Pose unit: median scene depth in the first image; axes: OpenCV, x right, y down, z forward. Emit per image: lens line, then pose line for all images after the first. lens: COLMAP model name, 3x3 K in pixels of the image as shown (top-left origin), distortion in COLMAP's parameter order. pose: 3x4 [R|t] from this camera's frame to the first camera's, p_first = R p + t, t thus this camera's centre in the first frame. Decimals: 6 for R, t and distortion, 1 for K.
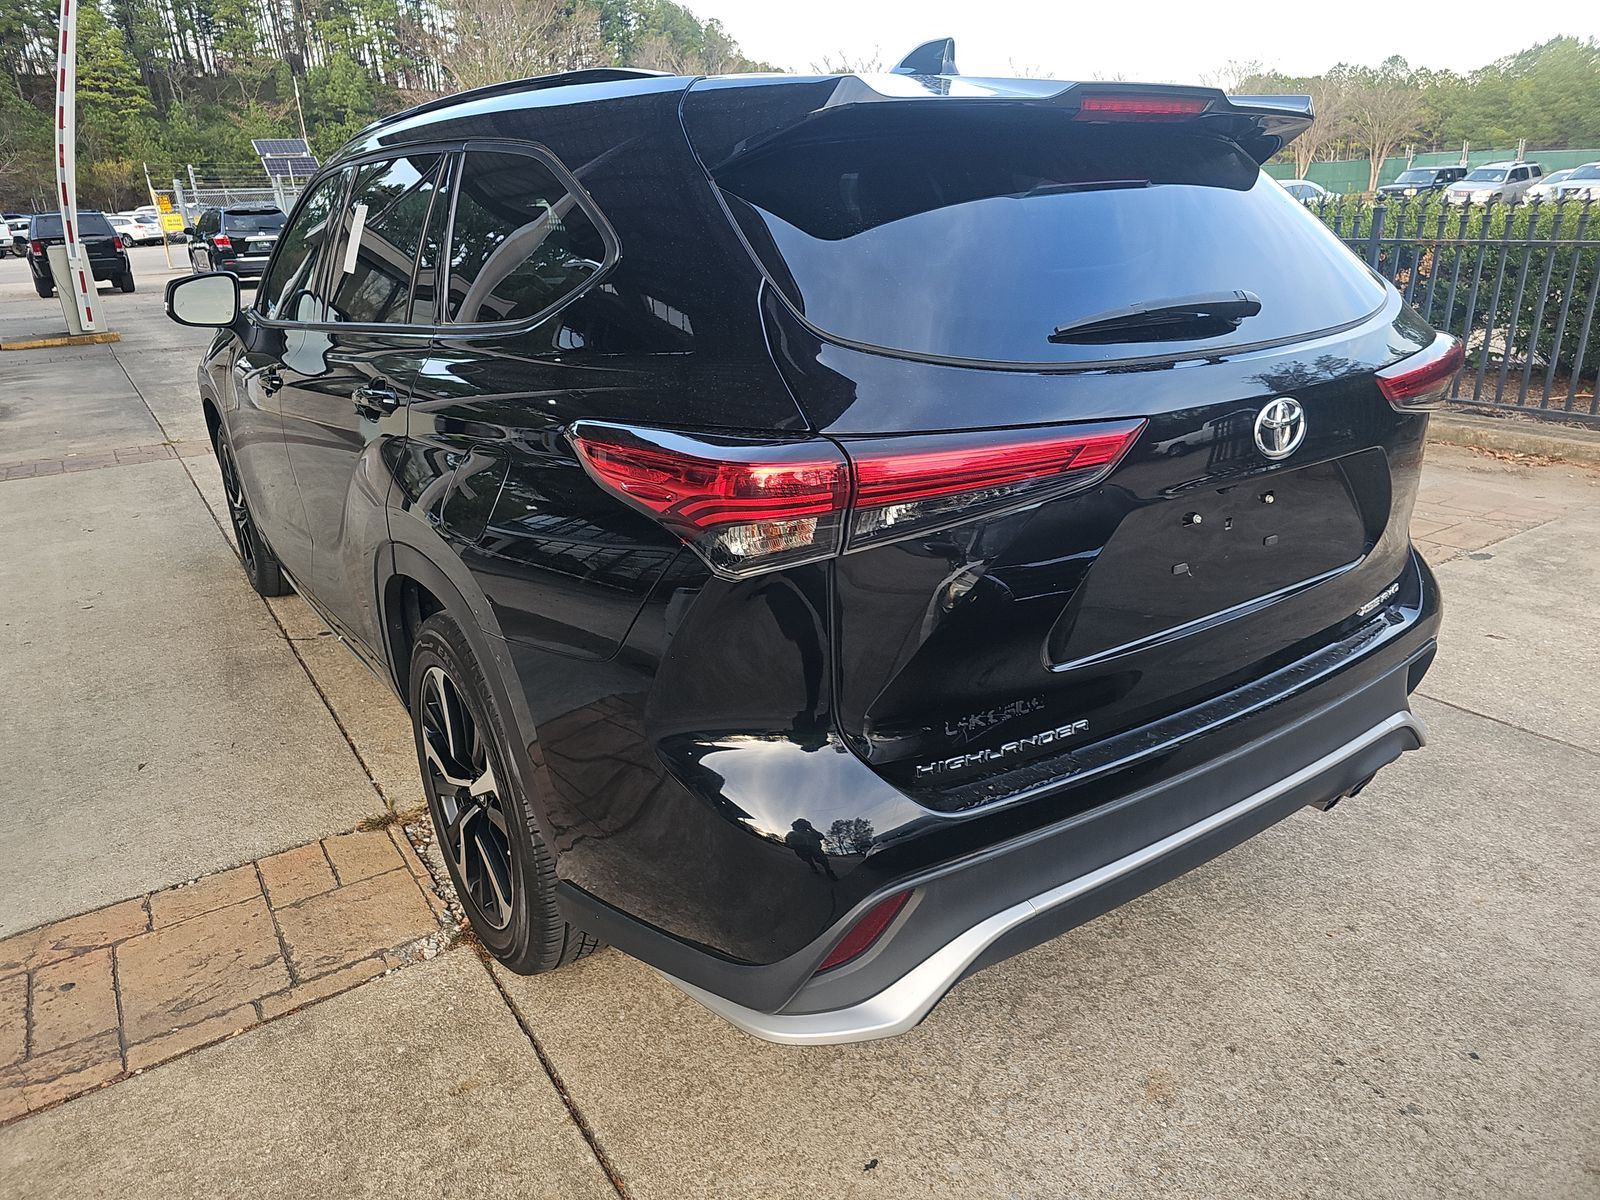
lens RADIAL K [[1072.9, 0, 790.9], [0, 1072.9, 592.2], [0, 0, 1]] dist [0.030102, -0.022896]
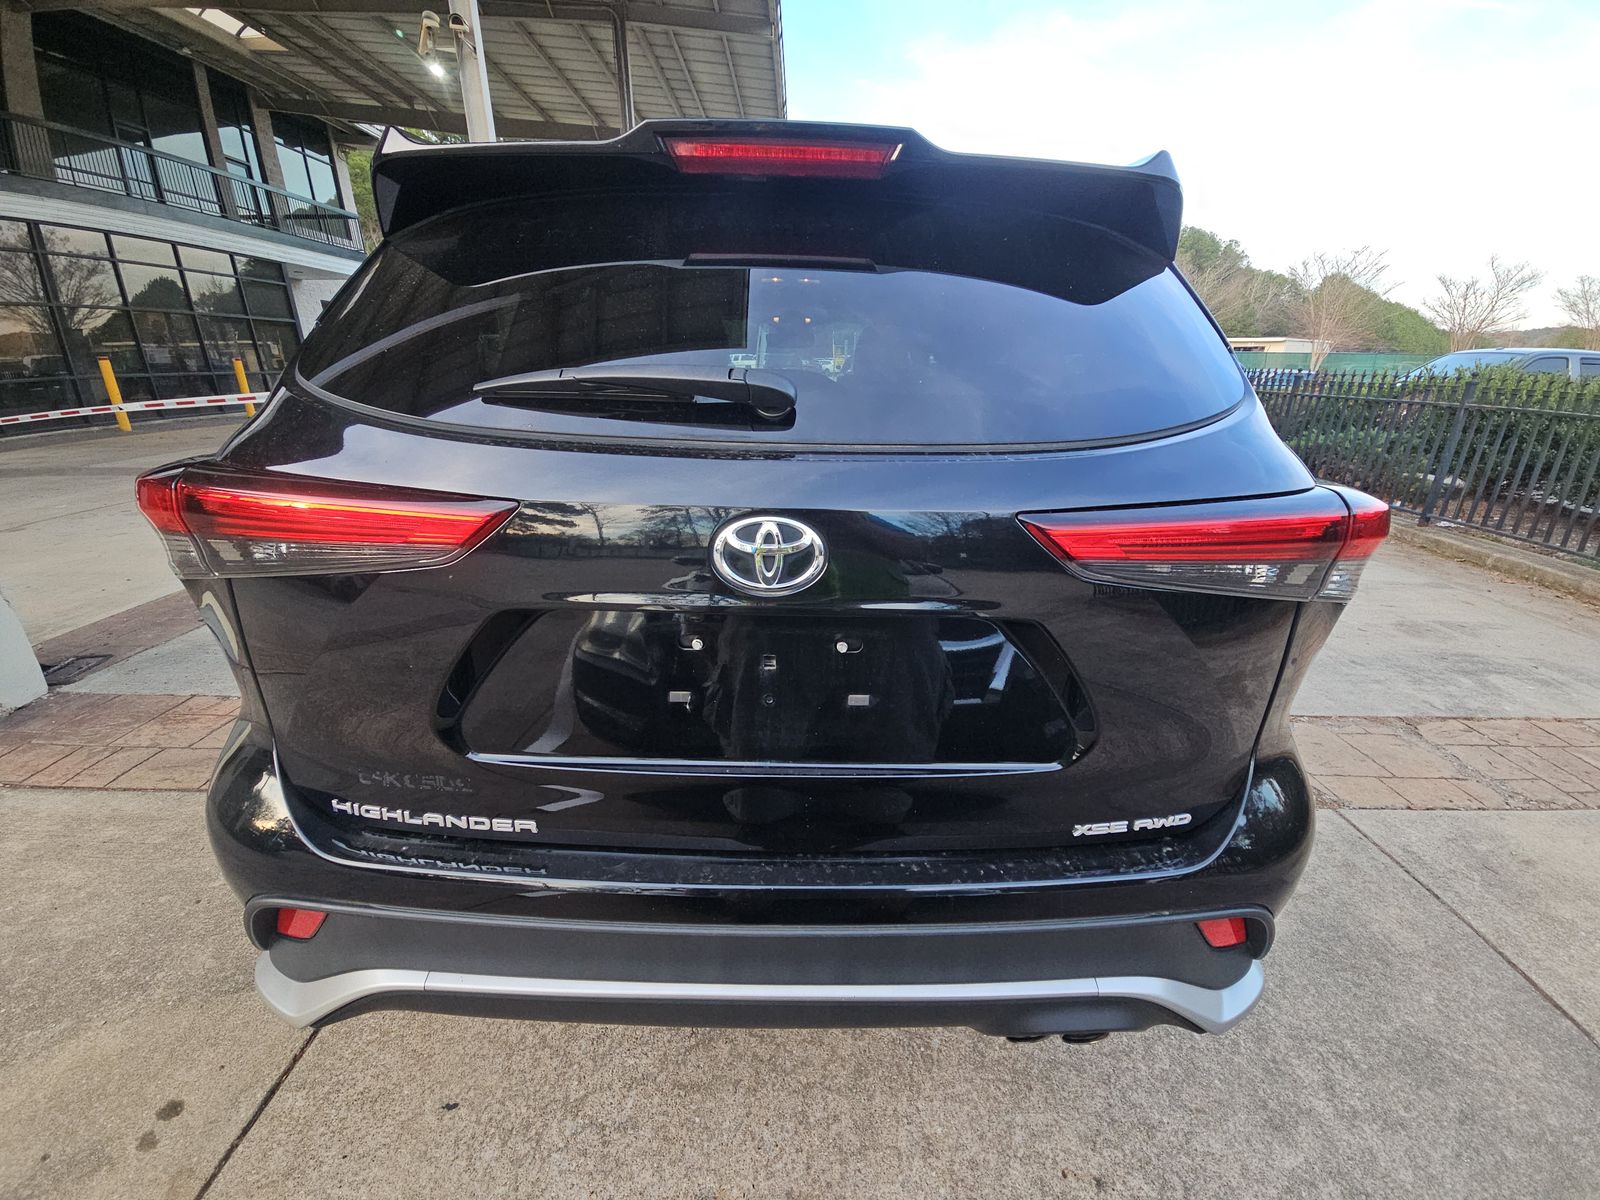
lens RADIAL K [[667.2, 0, 799.3], [0, 667.2, 598.4], [0, 0, 1]] dist [-0.000990, -0.000474]
pose [[0.830168, 0.236218, -0.504997, 0.617173], [-0.232076, 0.970013, 0.072223, -0.141338], [0.506913, 0.057241, 0.860094, 0.535631]]
